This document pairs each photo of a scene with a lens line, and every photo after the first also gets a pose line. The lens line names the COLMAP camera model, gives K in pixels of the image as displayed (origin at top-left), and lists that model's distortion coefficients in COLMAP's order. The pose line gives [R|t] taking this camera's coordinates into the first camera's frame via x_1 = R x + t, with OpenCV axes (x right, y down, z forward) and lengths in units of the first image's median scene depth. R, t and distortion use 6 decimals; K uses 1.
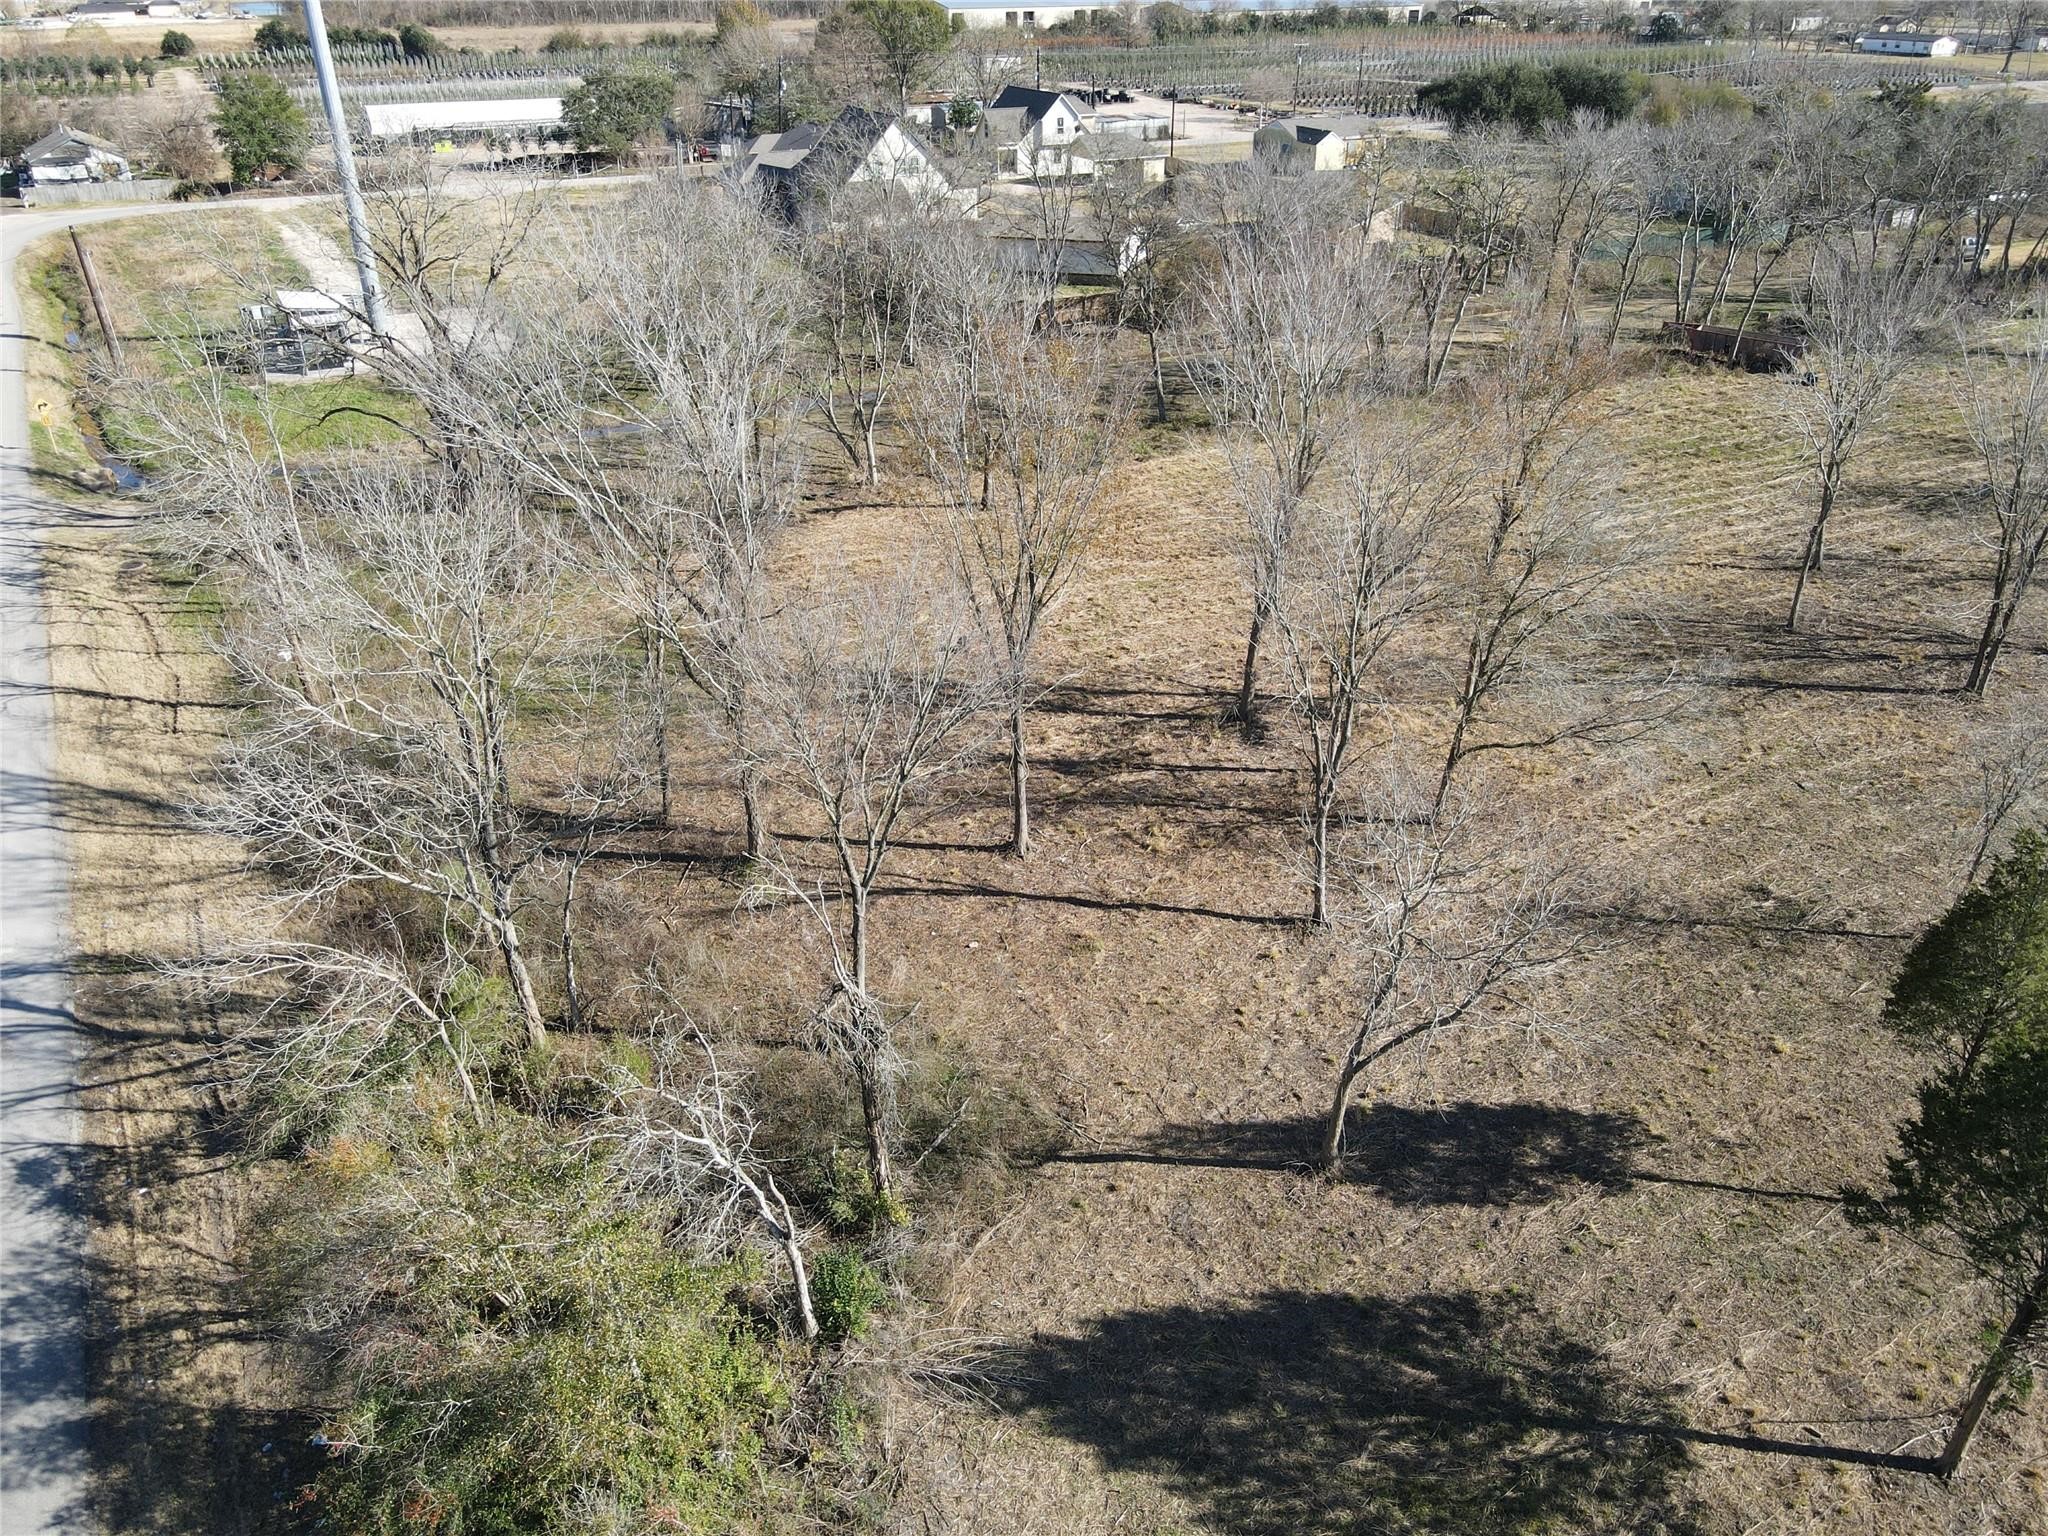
lens RADIAL K [[1509.1, 0, 1035.8], [0, 1509.1, 755.0], [0, 0, 1]] dist [-0.002125, 0.026057]
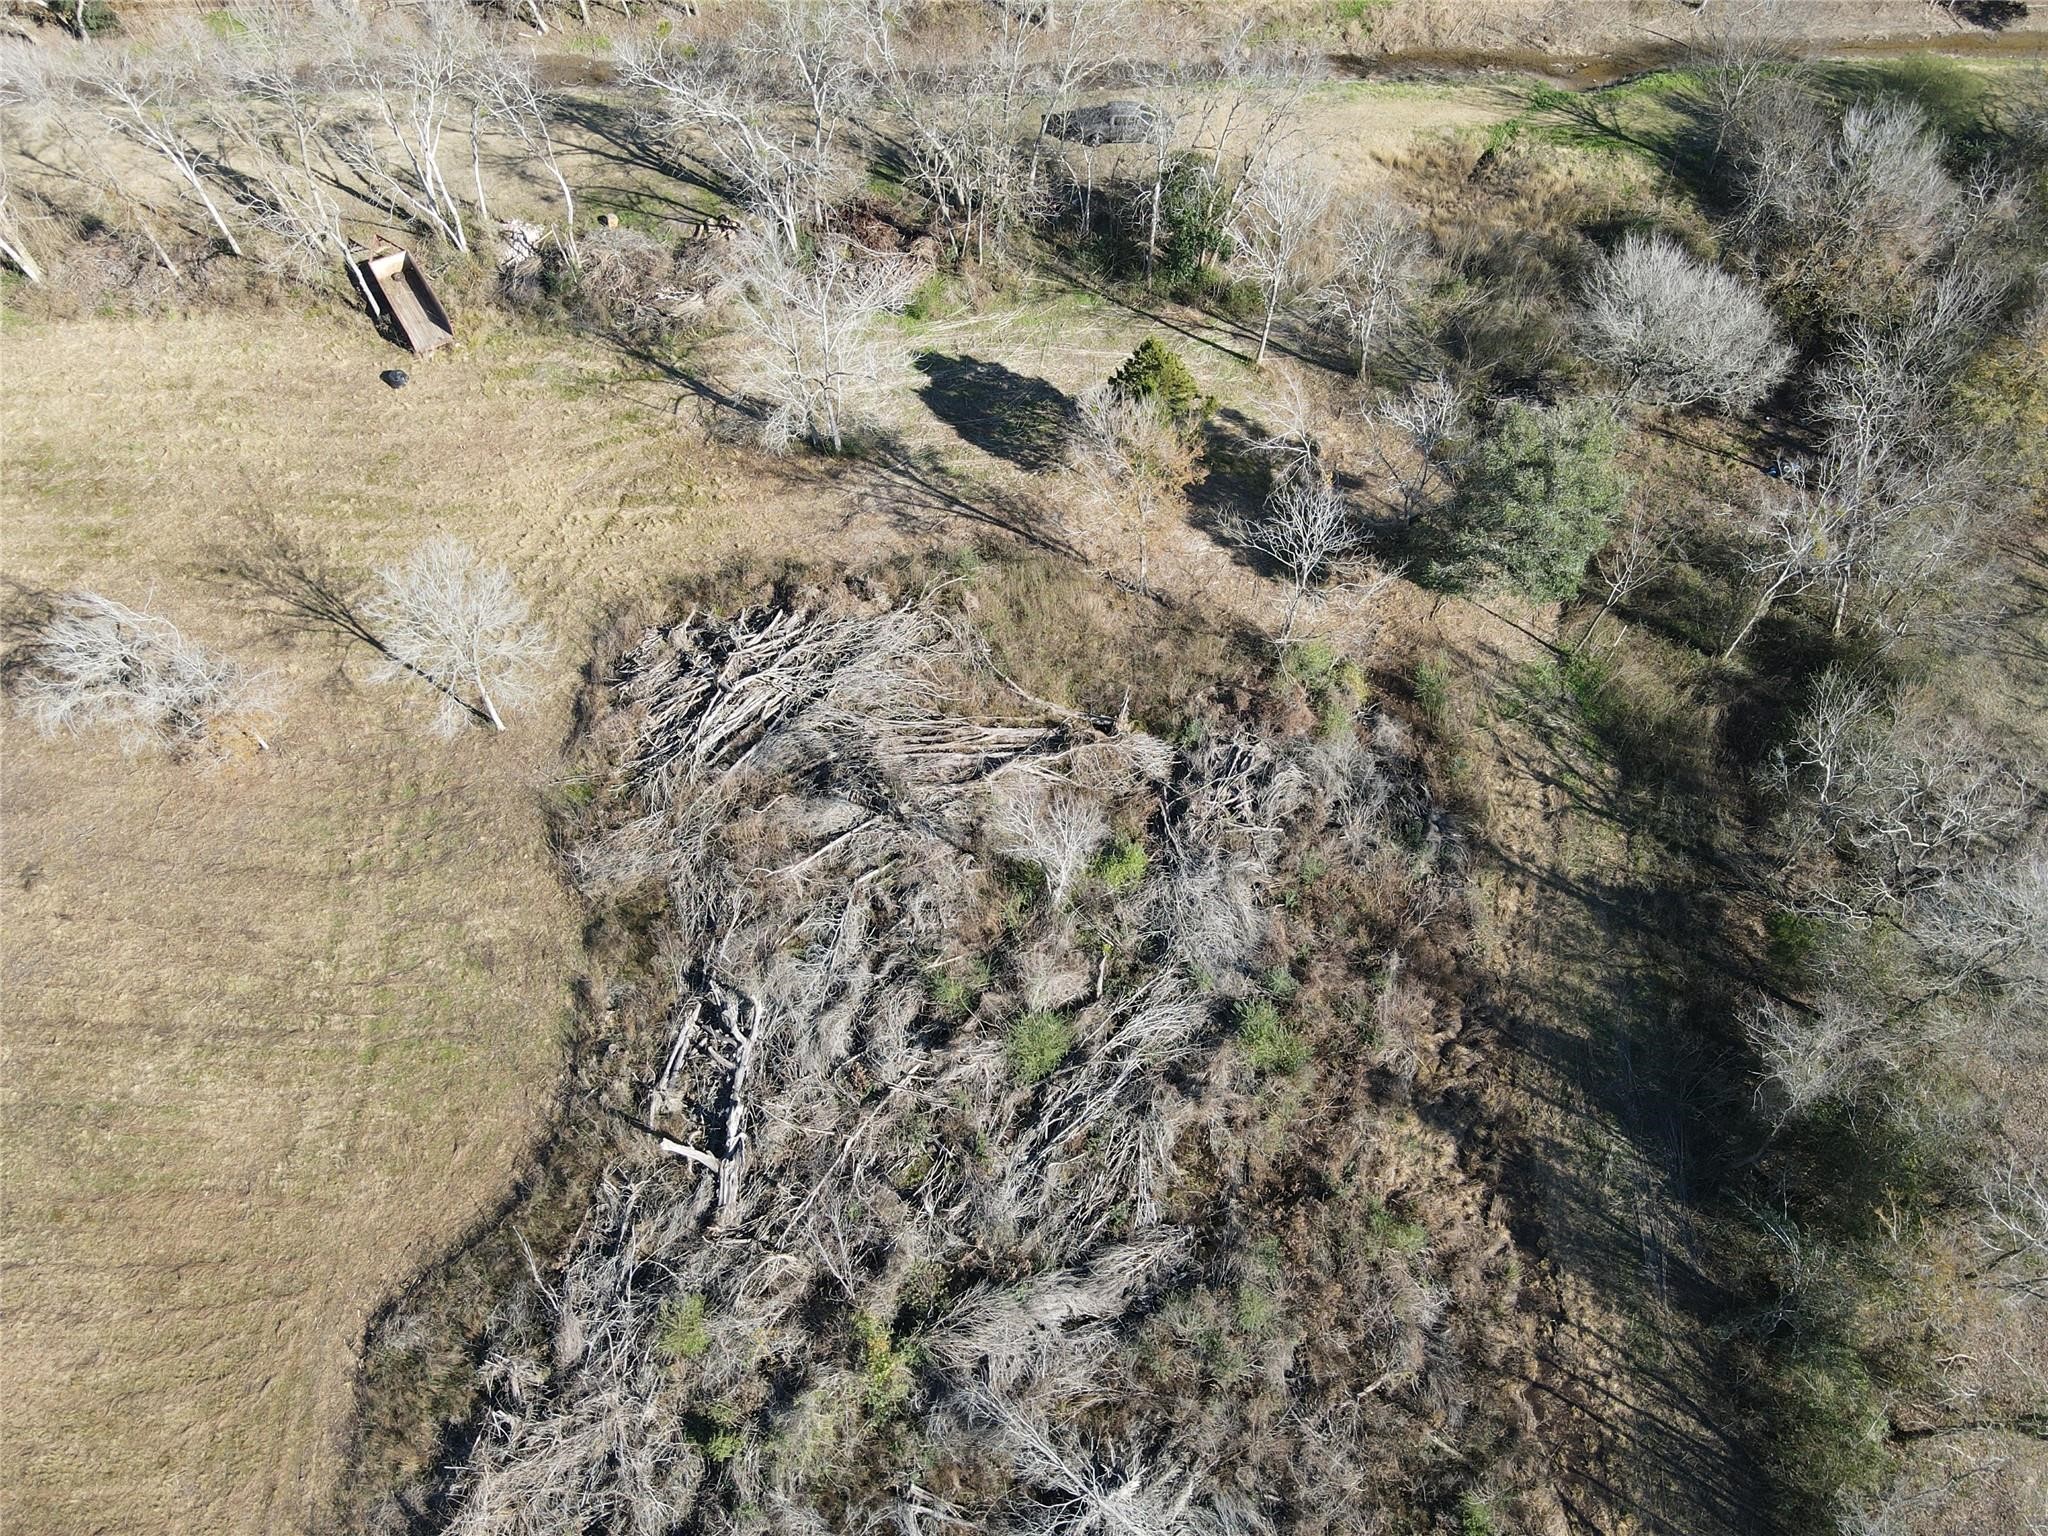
lens RADIAL K [[1509.1, 0, 1018.8], [0, 1509.1, 773.9], [0, 0, 1]] dist [-0.002125, 0.026057]
pose [[0.896919, 0.373029, -0.237457, 2.087527], [-0.199334, 0.820415, 0.535896, -1.113816], [0.394718, -0.433322, 0.810203, 0.598792]]
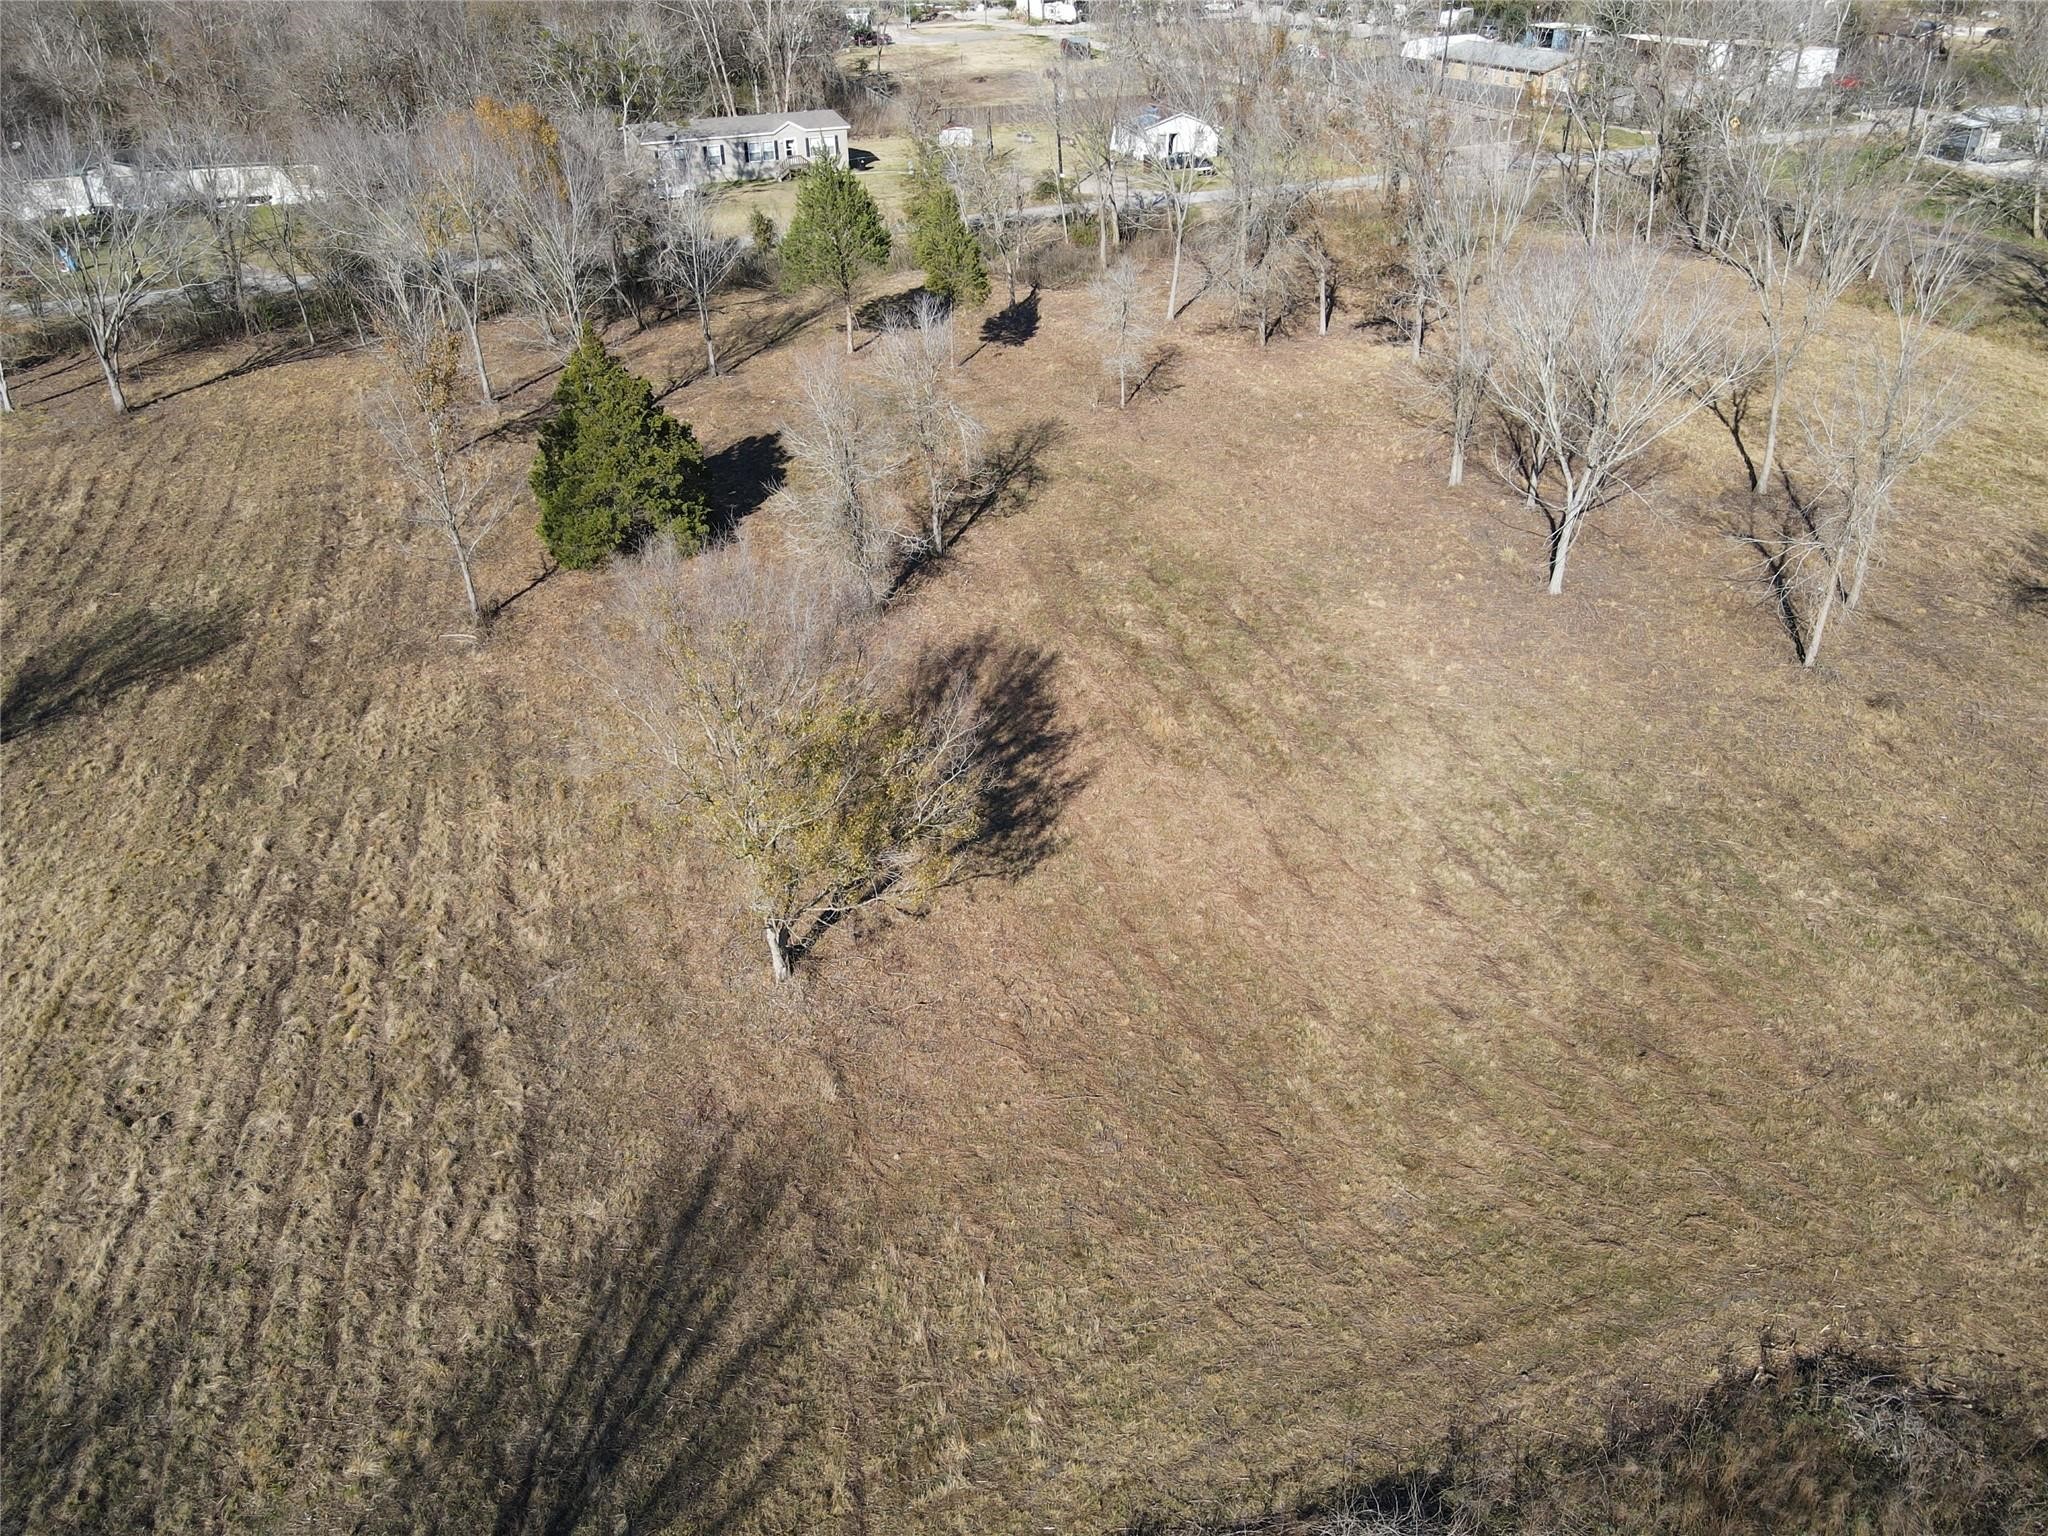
lens RADIAL K [[1509.1, 0, 1042.0], [0, 1509.1, 758.3], [0, 0, 1]] dist [-0.002125, 0.026057]
pose [[-0.159796, 0.504299, -0.848615, 1.926327], [-0.455073, 0.725233, 0.516669, -0.377458], [0.875999, 0.468743, 0.113603, 0.745166]]
